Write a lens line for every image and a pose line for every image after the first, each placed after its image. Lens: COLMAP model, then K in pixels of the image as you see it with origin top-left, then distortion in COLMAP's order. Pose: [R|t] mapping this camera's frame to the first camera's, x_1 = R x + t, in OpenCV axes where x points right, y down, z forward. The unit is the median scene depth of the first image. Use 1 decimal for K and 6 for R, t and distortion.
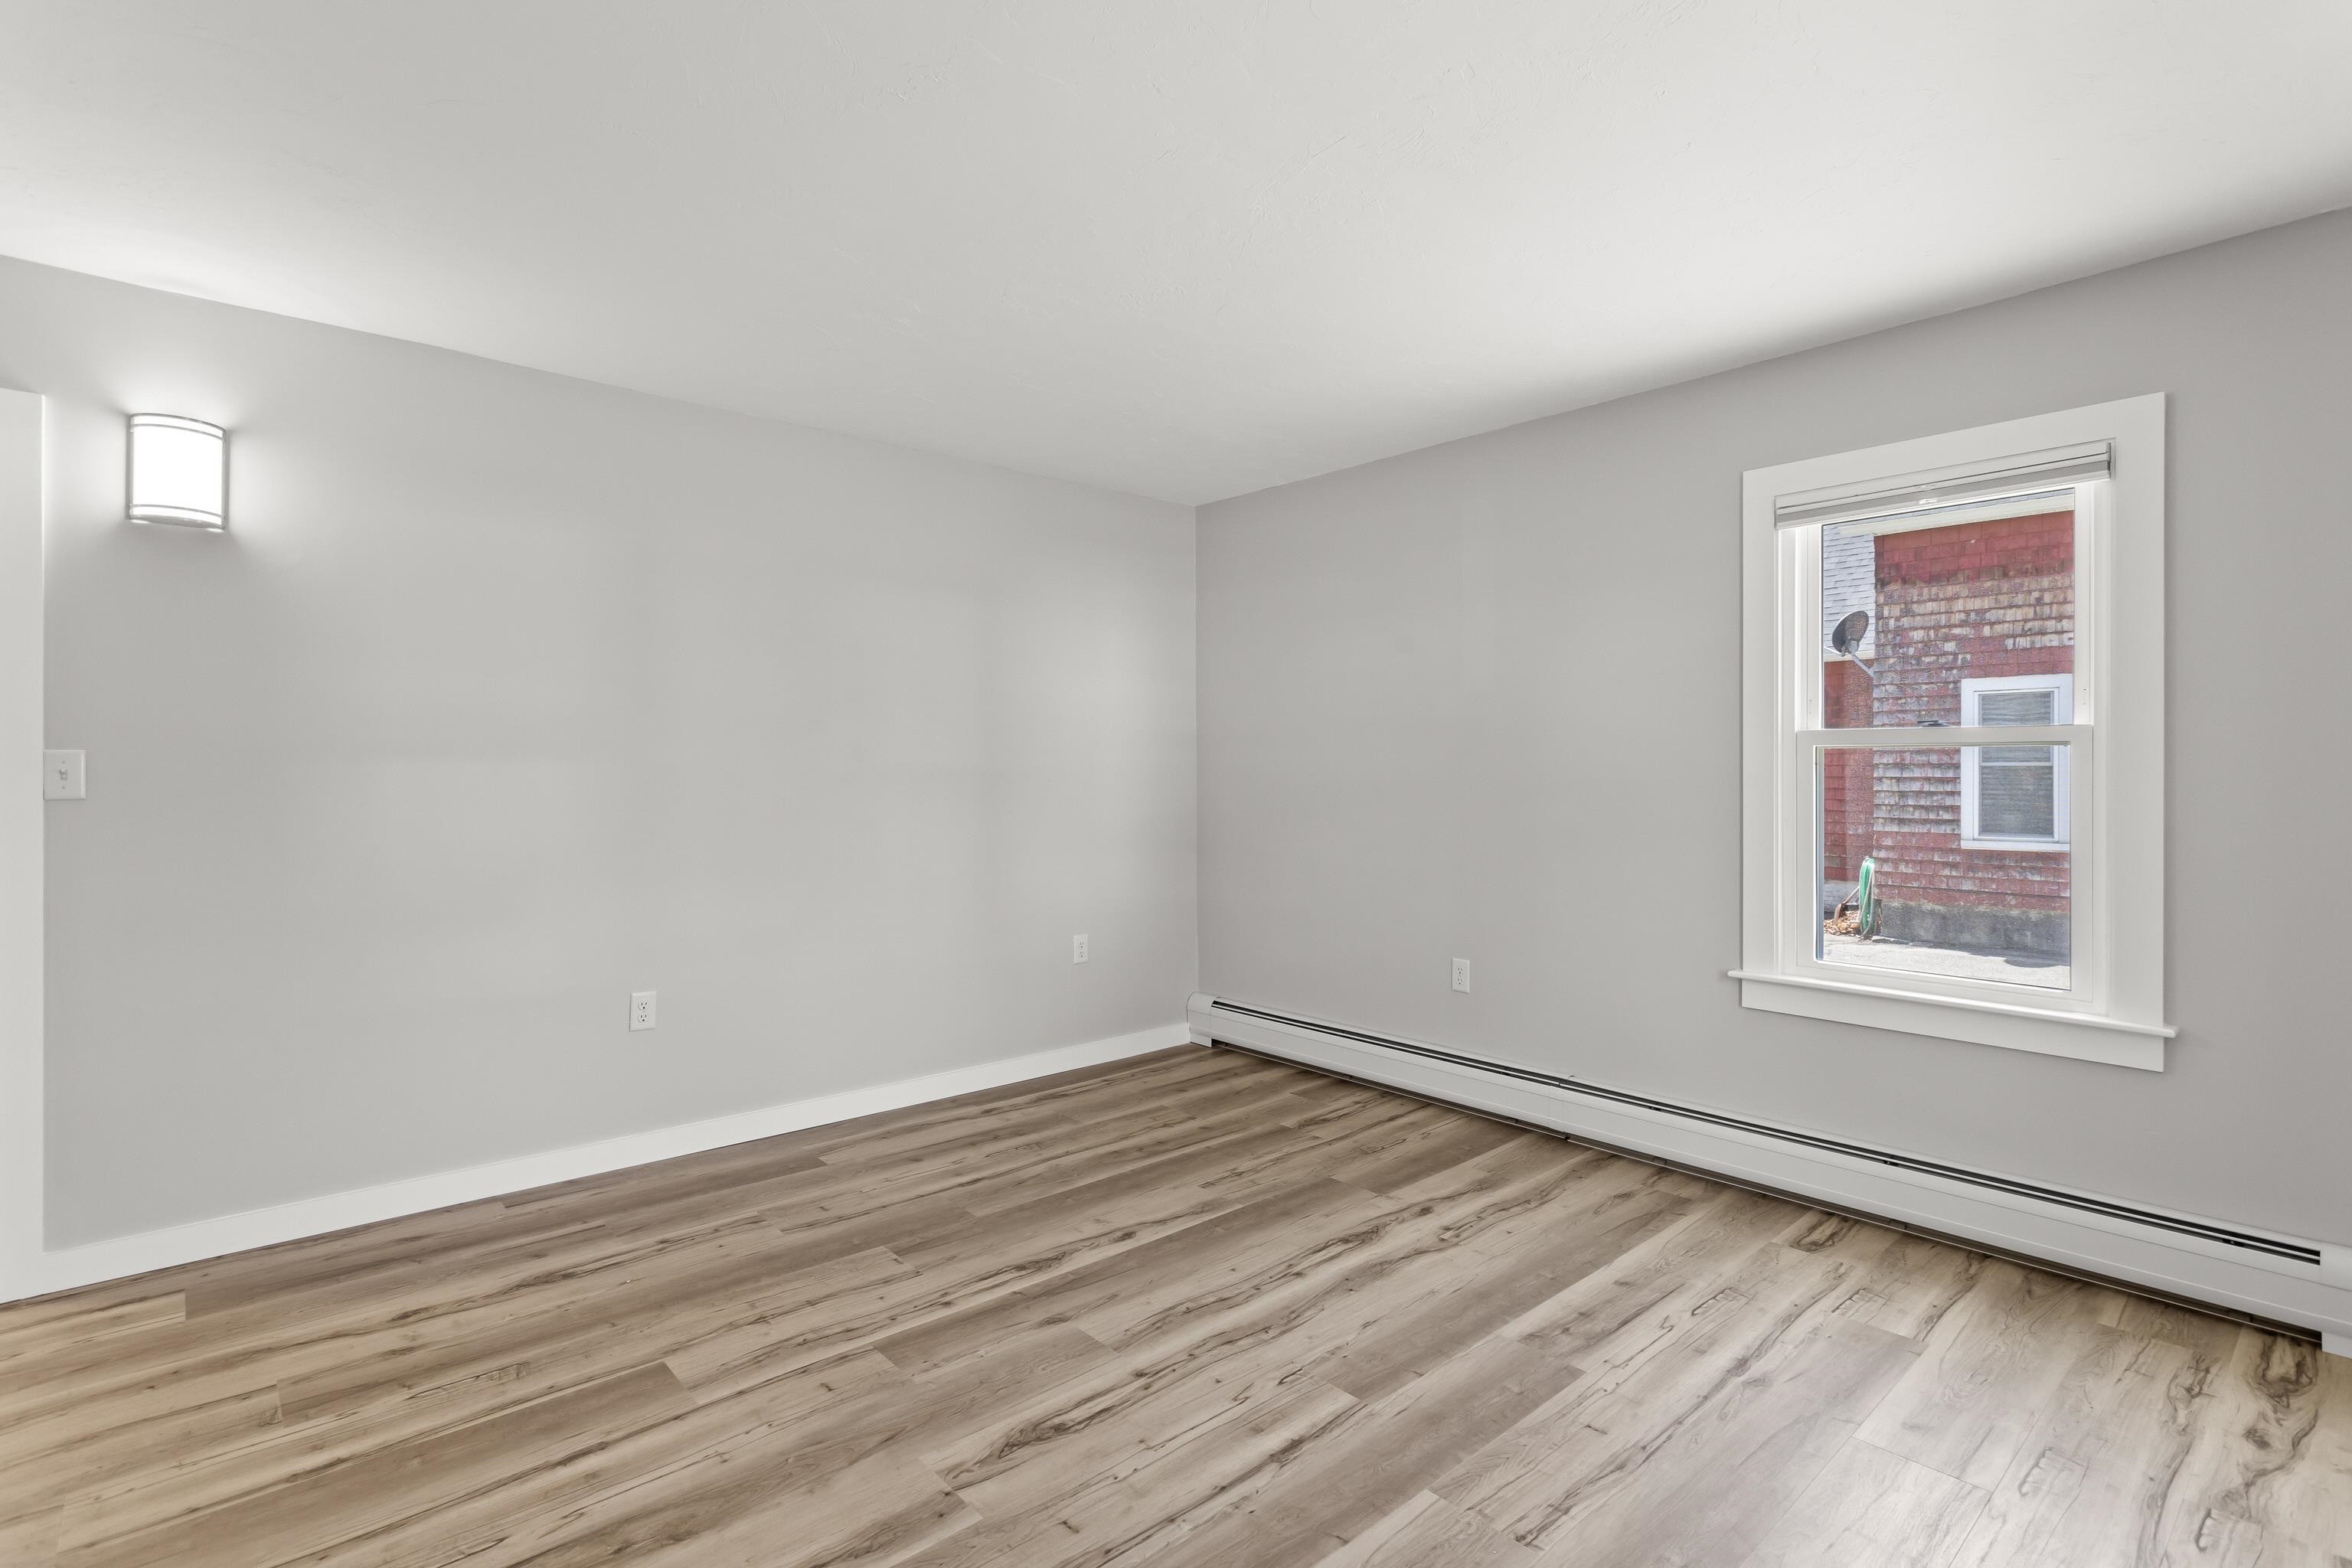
lens RADIAL K [[1112.1, 0, 1177.8], [0, 1112.1, 772.6], [0, 0, 1]] dist [0.000009, 0.001615]
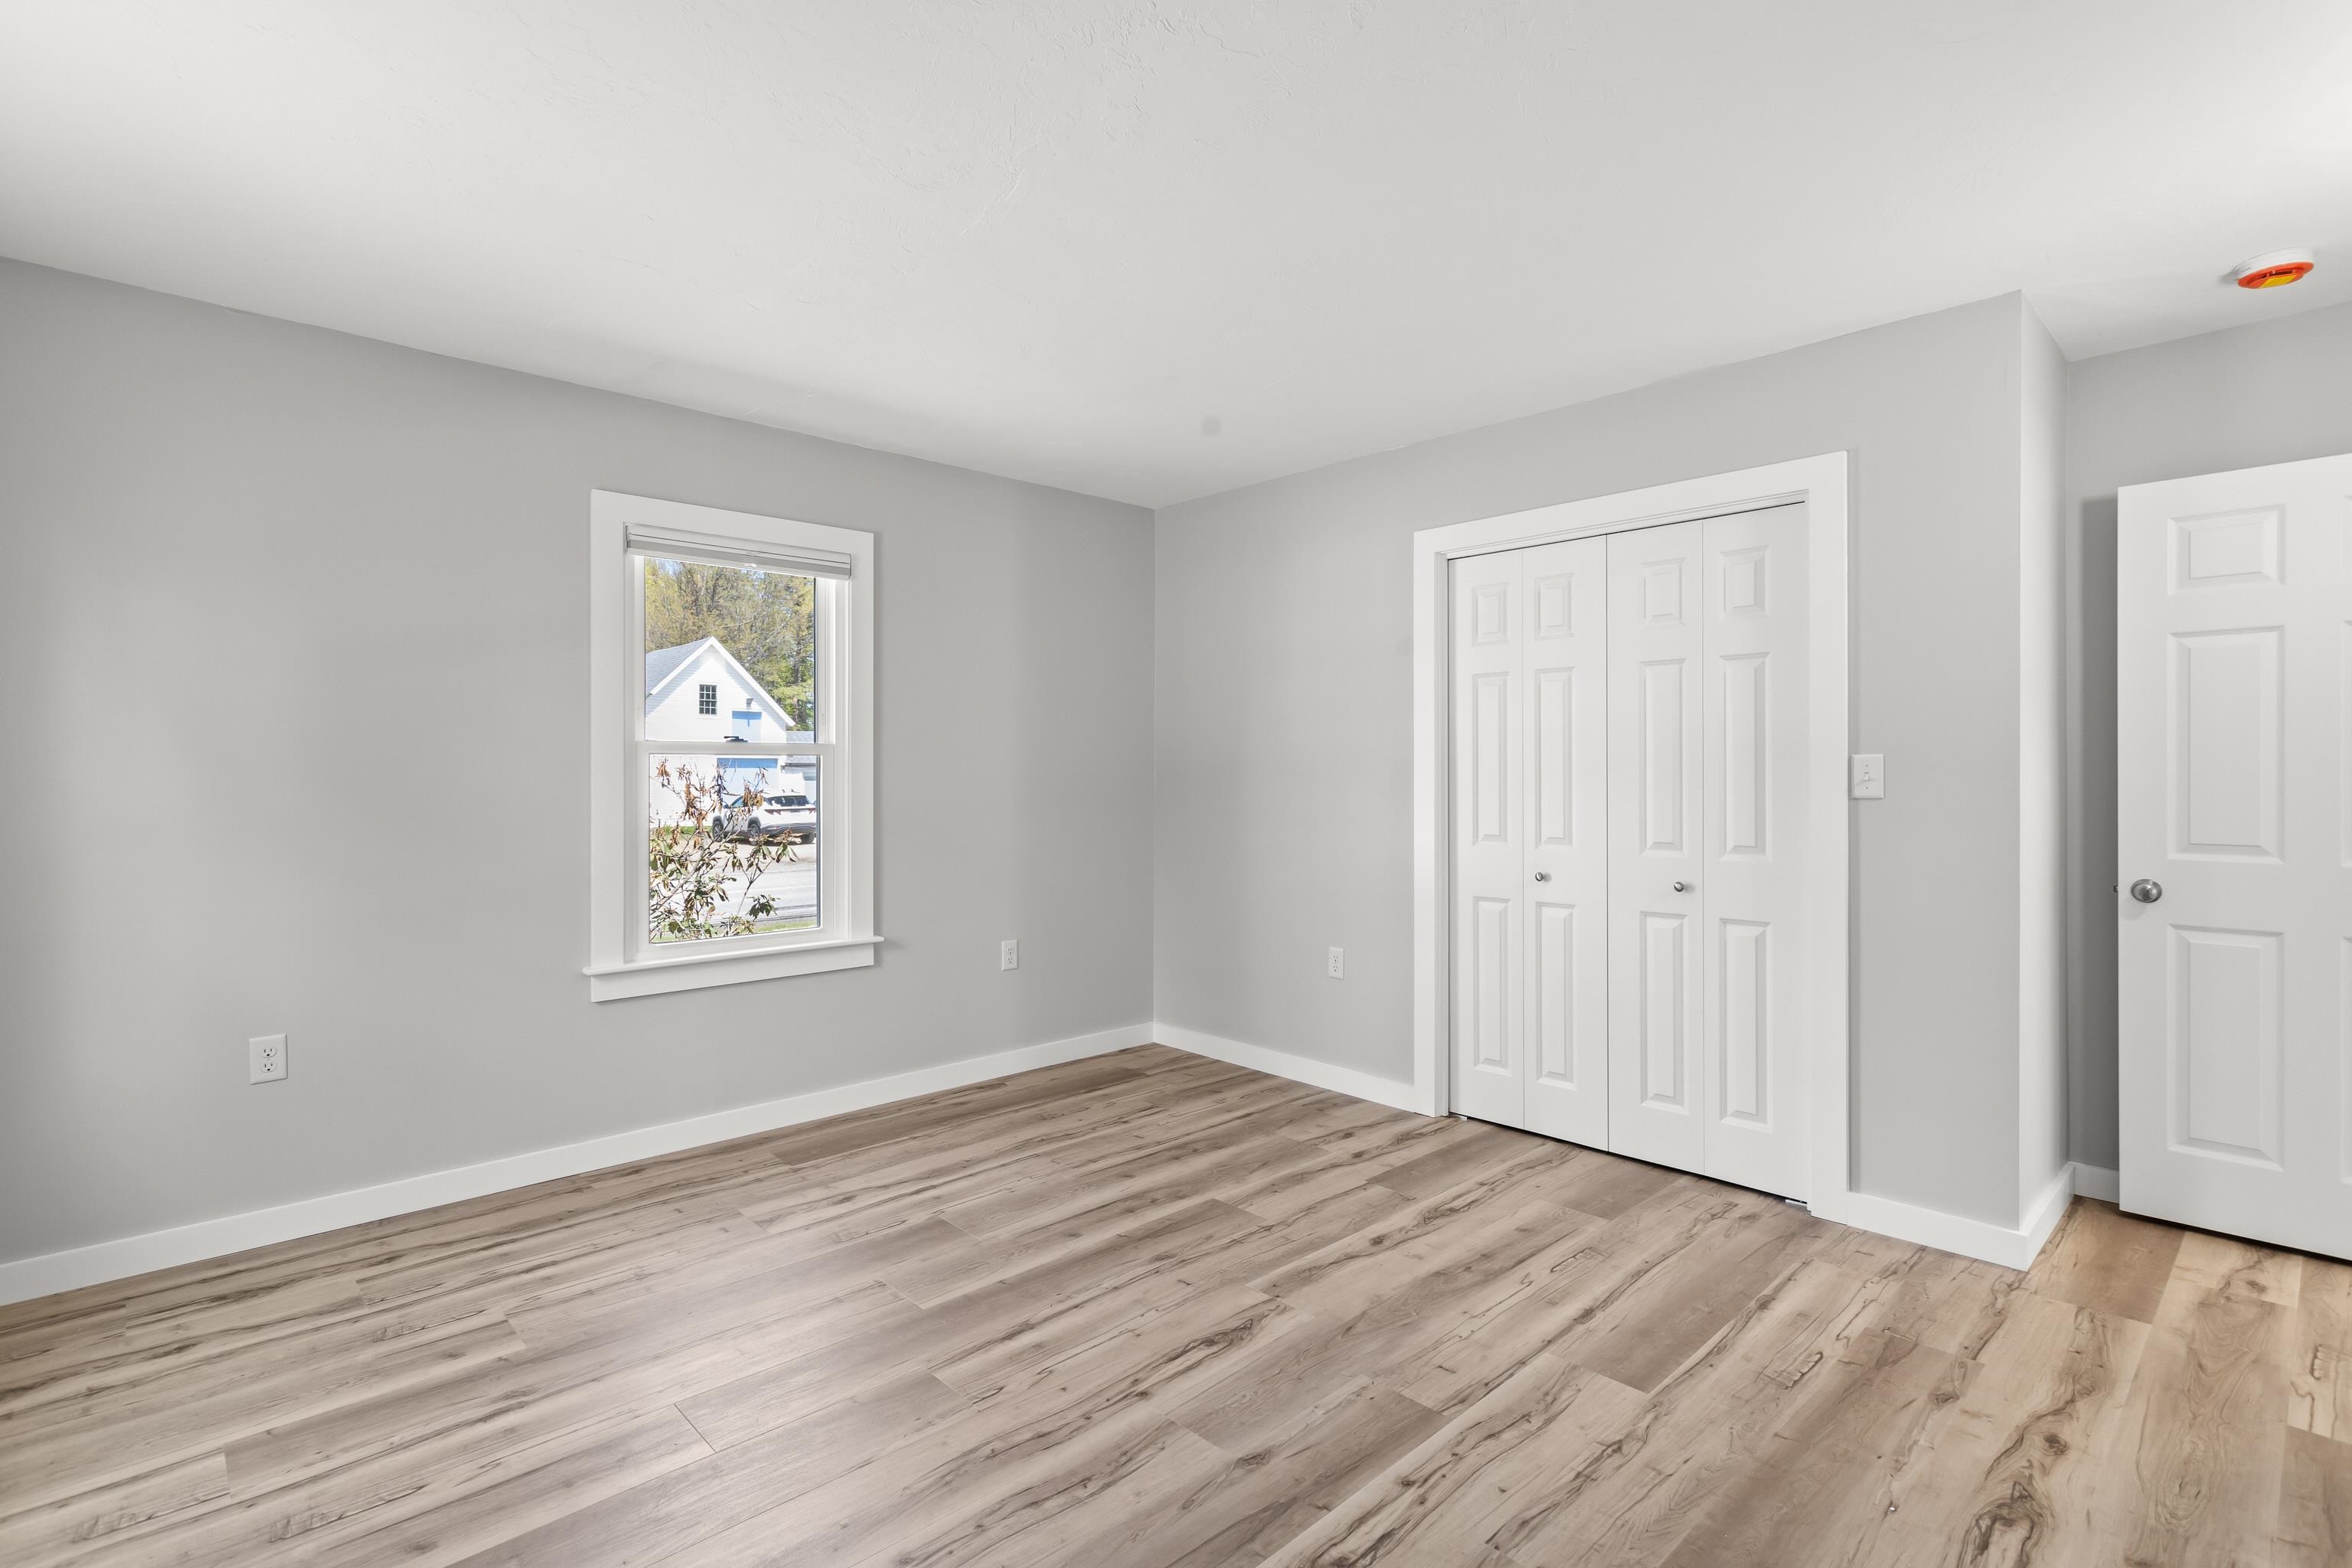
lens RADIAL K [[1112.1, 0, 1186.4], [0, 1112.1, 774.5], [0, 0, 1]] dist [0.000009, 0.001615]
pose [[-0.999304, 0.002588, -0.037224, -0.032552], [0.002426, 0.999987, 0.004411, -0.003316], [0.037235, 0.004318, -0.999297, 1.738322]]
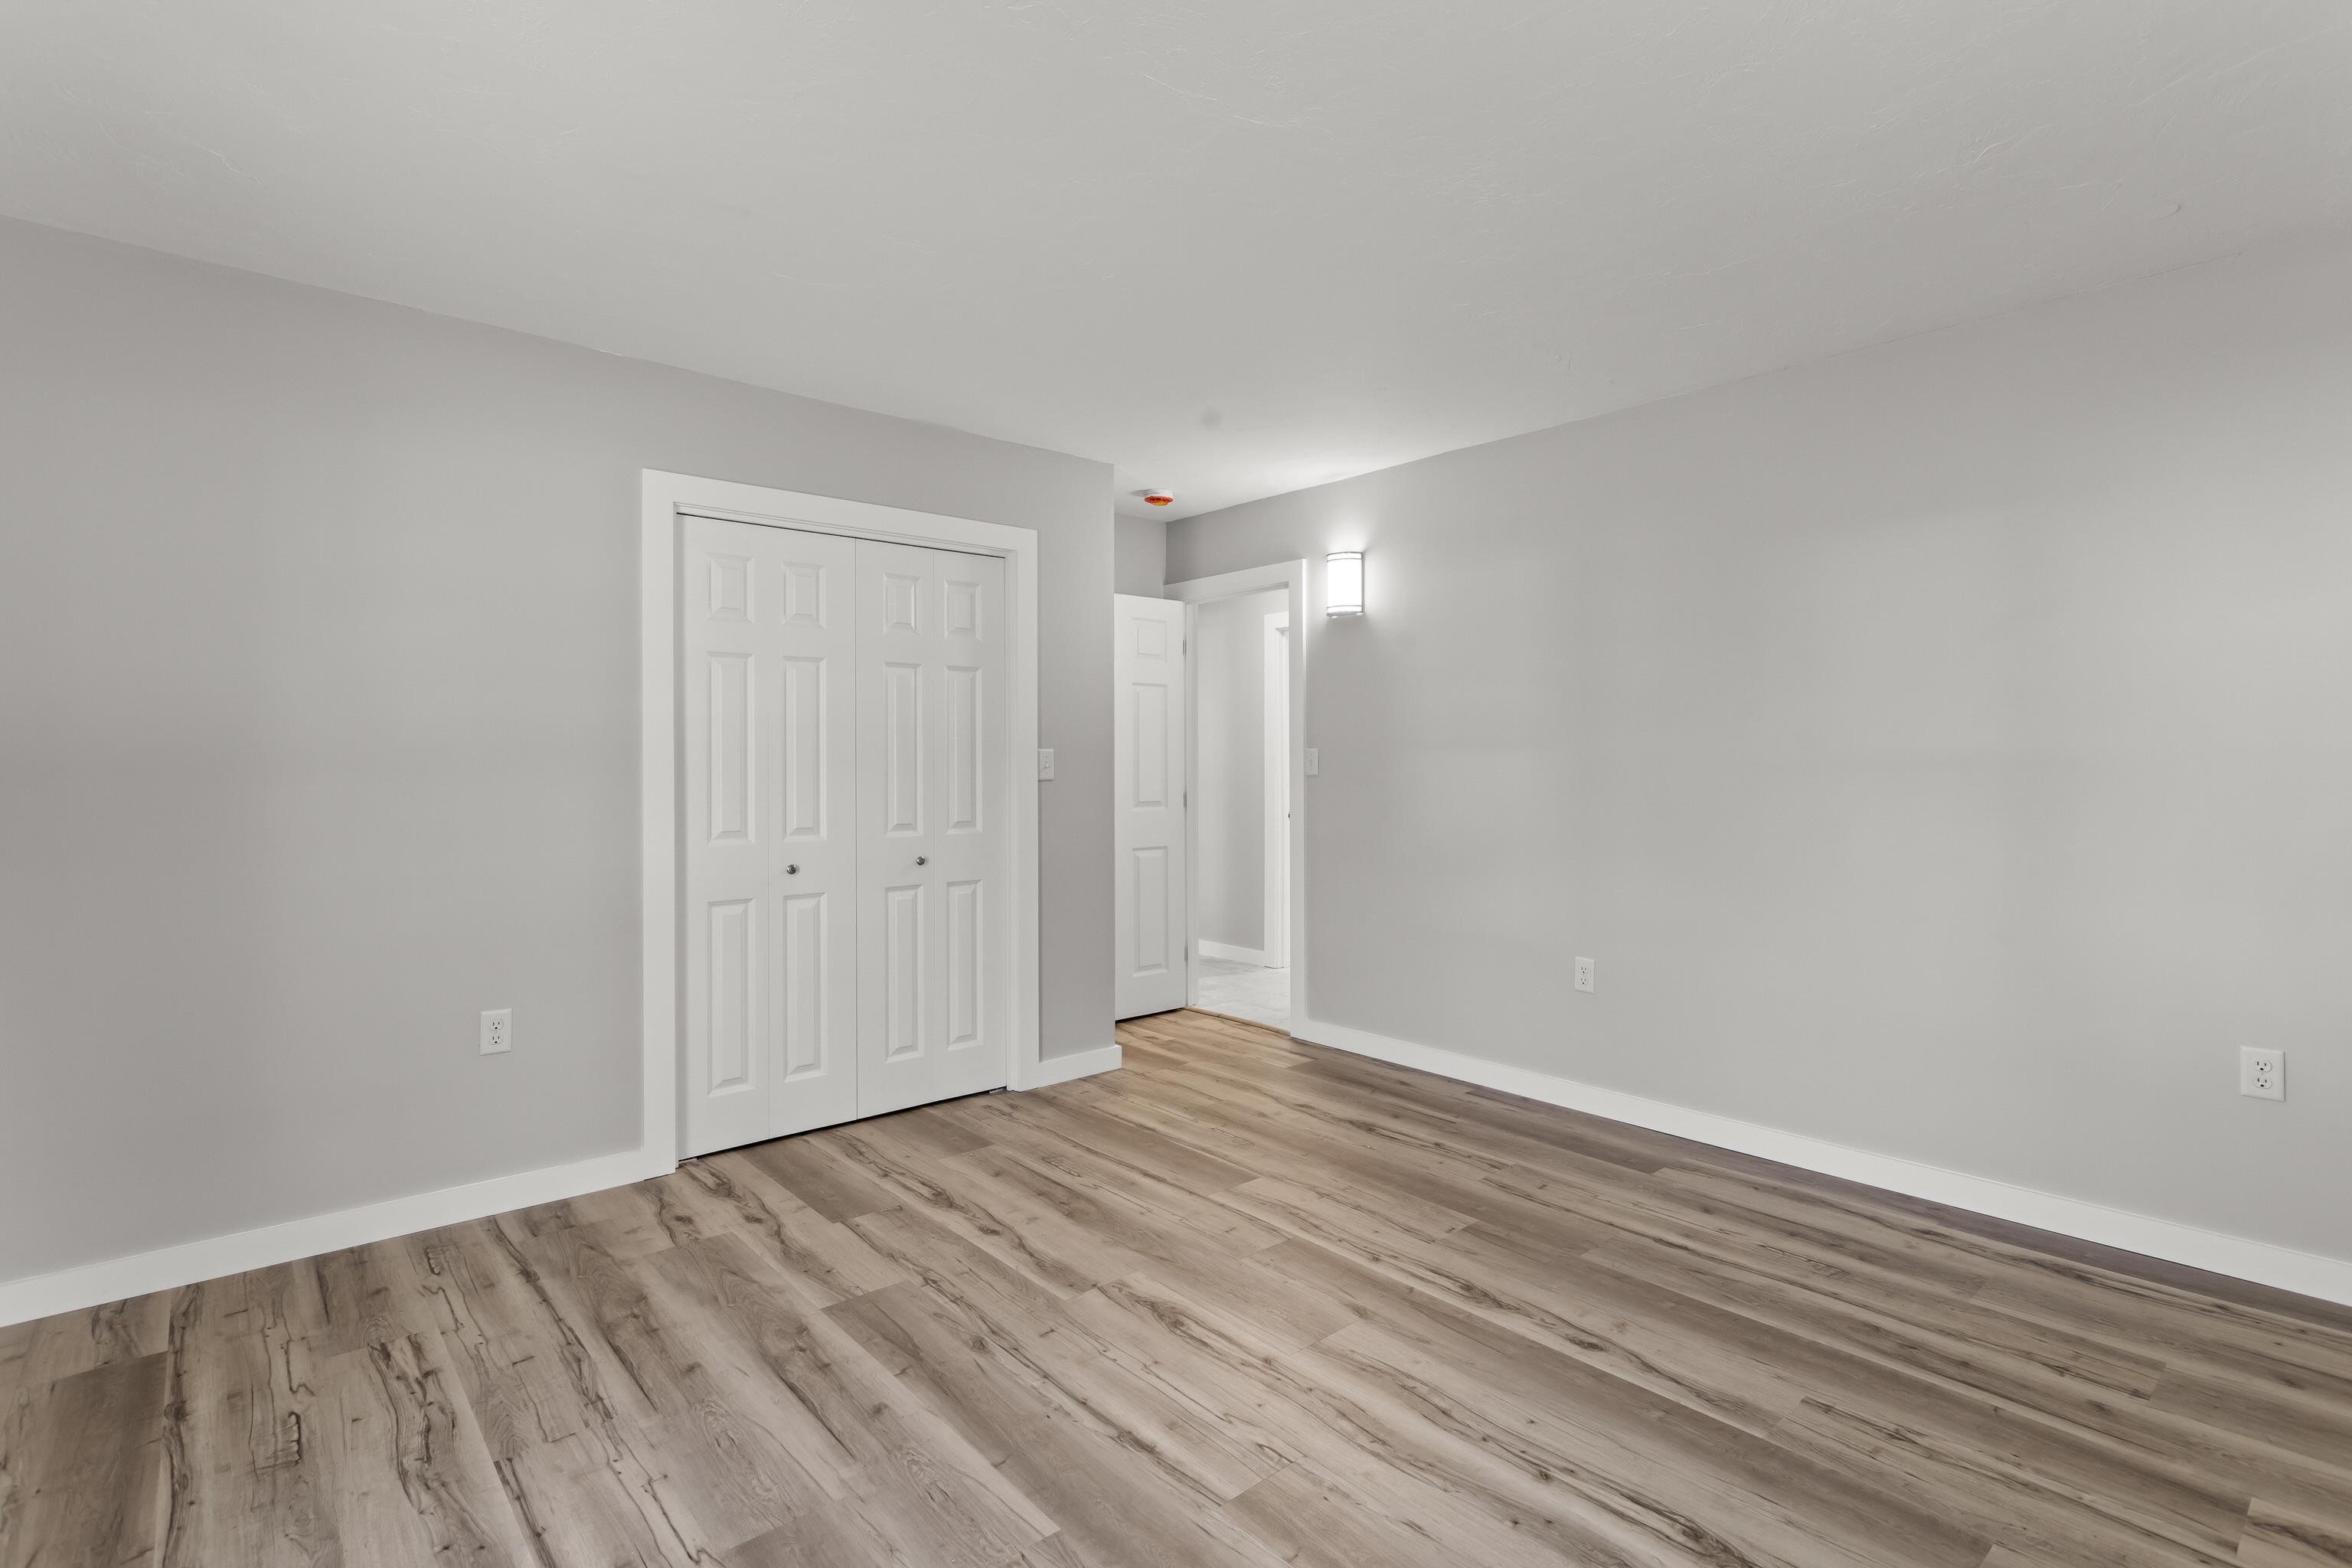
lens RADIAL K [[1112.1, 0, 1193.9], [0, 1112.1, 750.5], [0, 0, 1]] dist [0.000009, 0.001615]
pose [[0.000247, -0.009501, -0.999955, 0.861210], [0.000252, 0.999955, -0.009501, 0.000295], [1.000000, -0.000249, 0.000249, 0.824160]]
